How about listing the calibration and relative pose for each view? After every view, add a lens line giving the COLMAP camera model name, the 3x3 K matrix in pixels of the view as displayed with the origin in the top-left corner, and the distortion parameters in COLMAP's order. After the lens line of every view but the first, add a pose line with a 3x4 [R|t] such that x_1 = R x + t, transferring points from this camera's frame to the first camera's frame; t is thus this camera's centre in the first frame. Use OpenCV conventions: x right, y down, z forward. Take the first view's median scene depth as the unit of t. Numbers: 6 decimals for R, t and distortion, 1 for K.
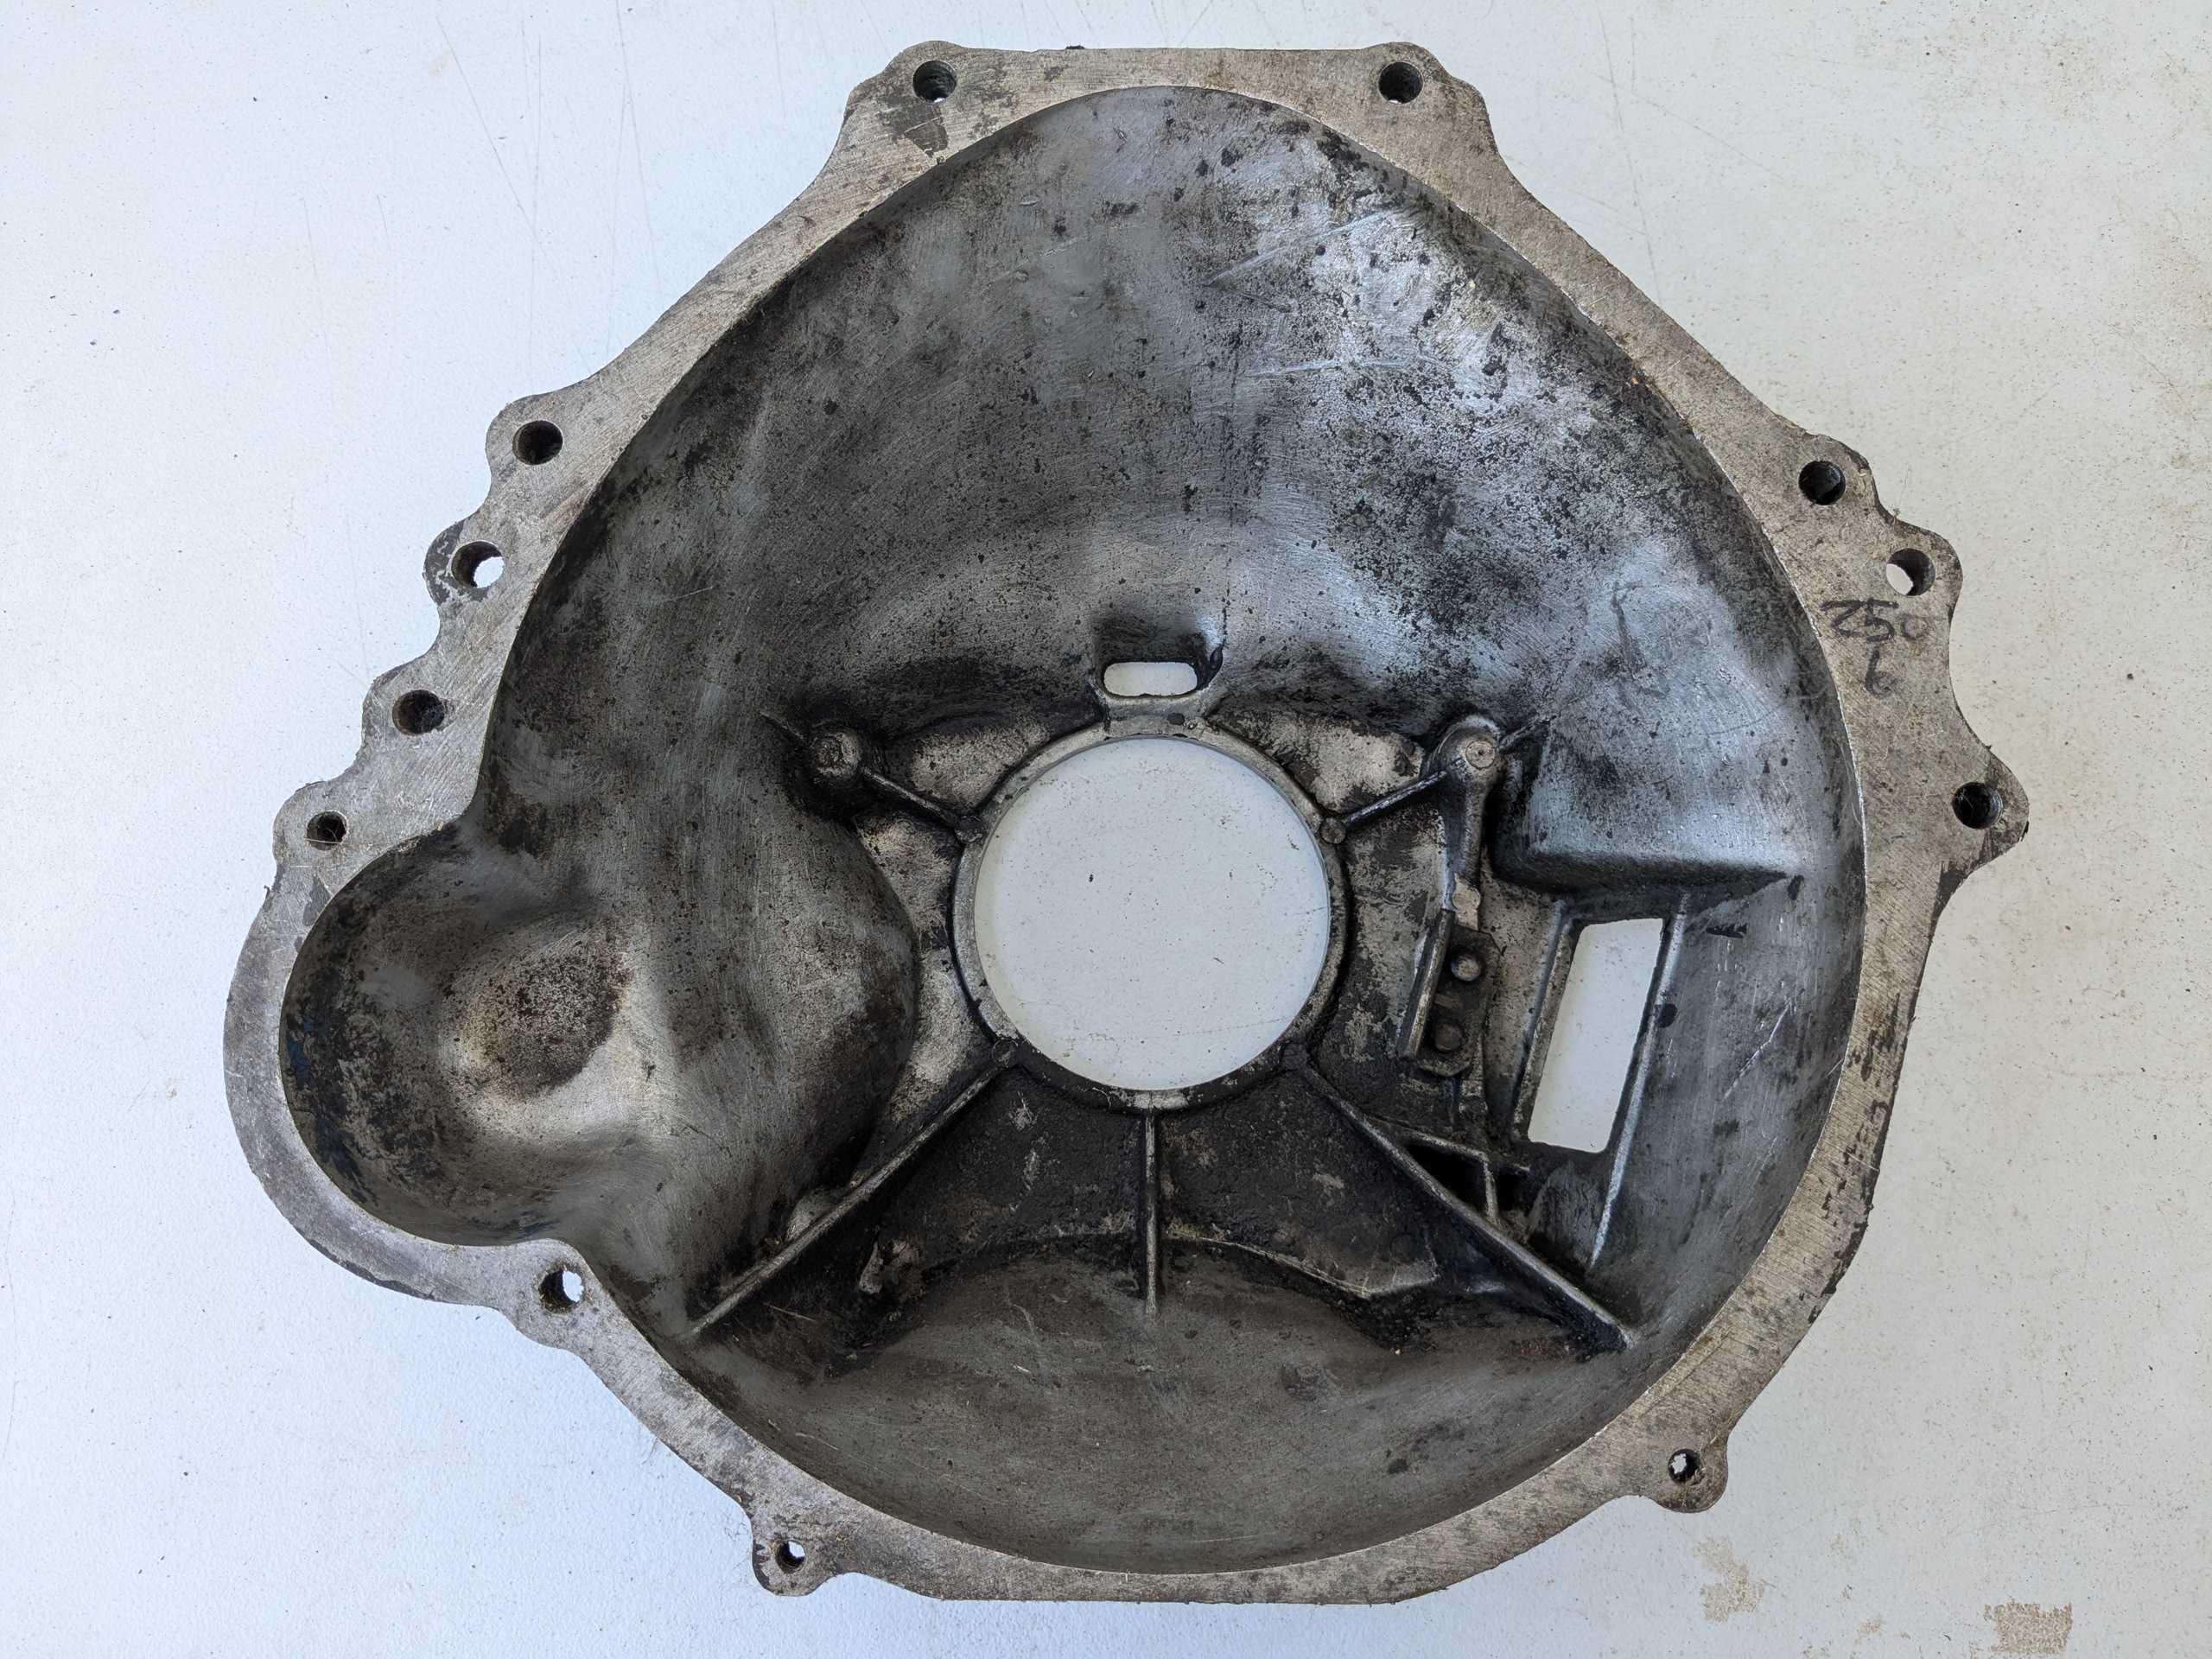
lens RADIAL K [[1789.8, 0, 1104.2], [0, 1789.8, 833.3], [0, 0, 1]] dist [0.000590, -0.040884]
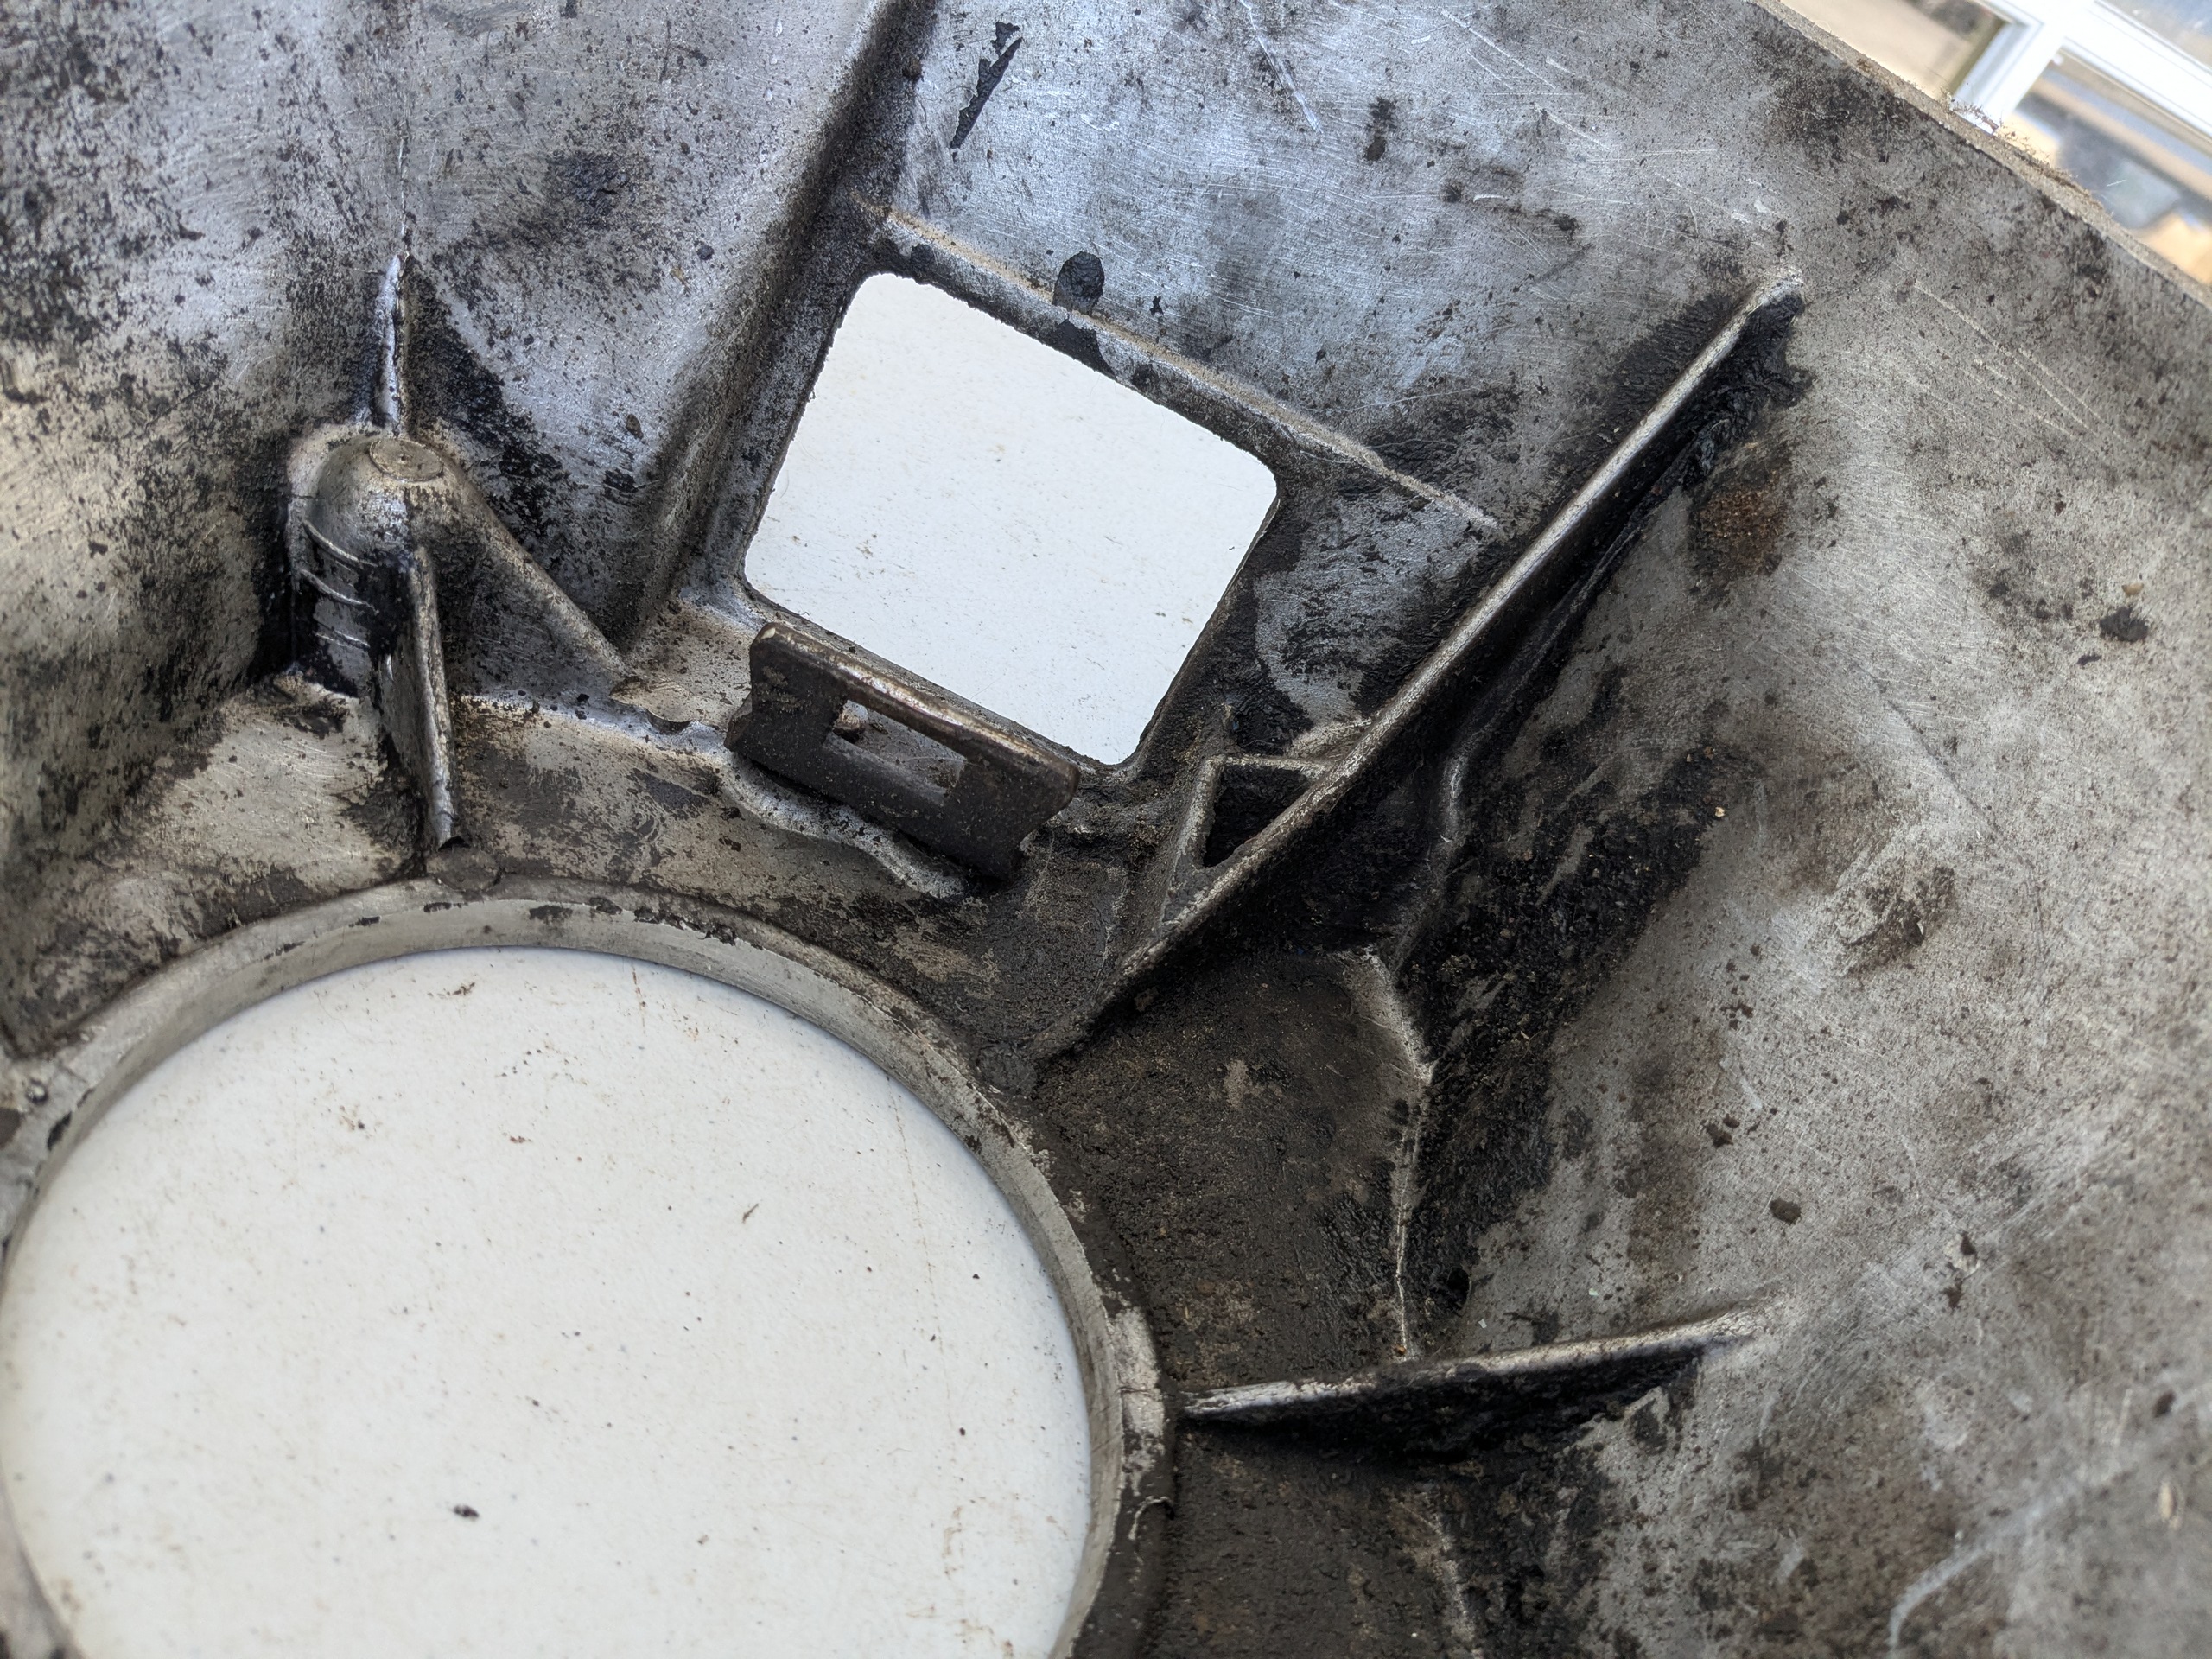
lens RADIAL K [[1789.8, 0, 1093.7], [0, 1789.8, 820.9], [0, 0, 1]] dist [0.000590, -0.040884]
pose [[-0.096099, -0.667455, 0.738423, -0.168325], [0.828550, 0.357476, 0.430948, -0.060443], [-0.551607, 0.653234, 0.518667, 0.745267]]
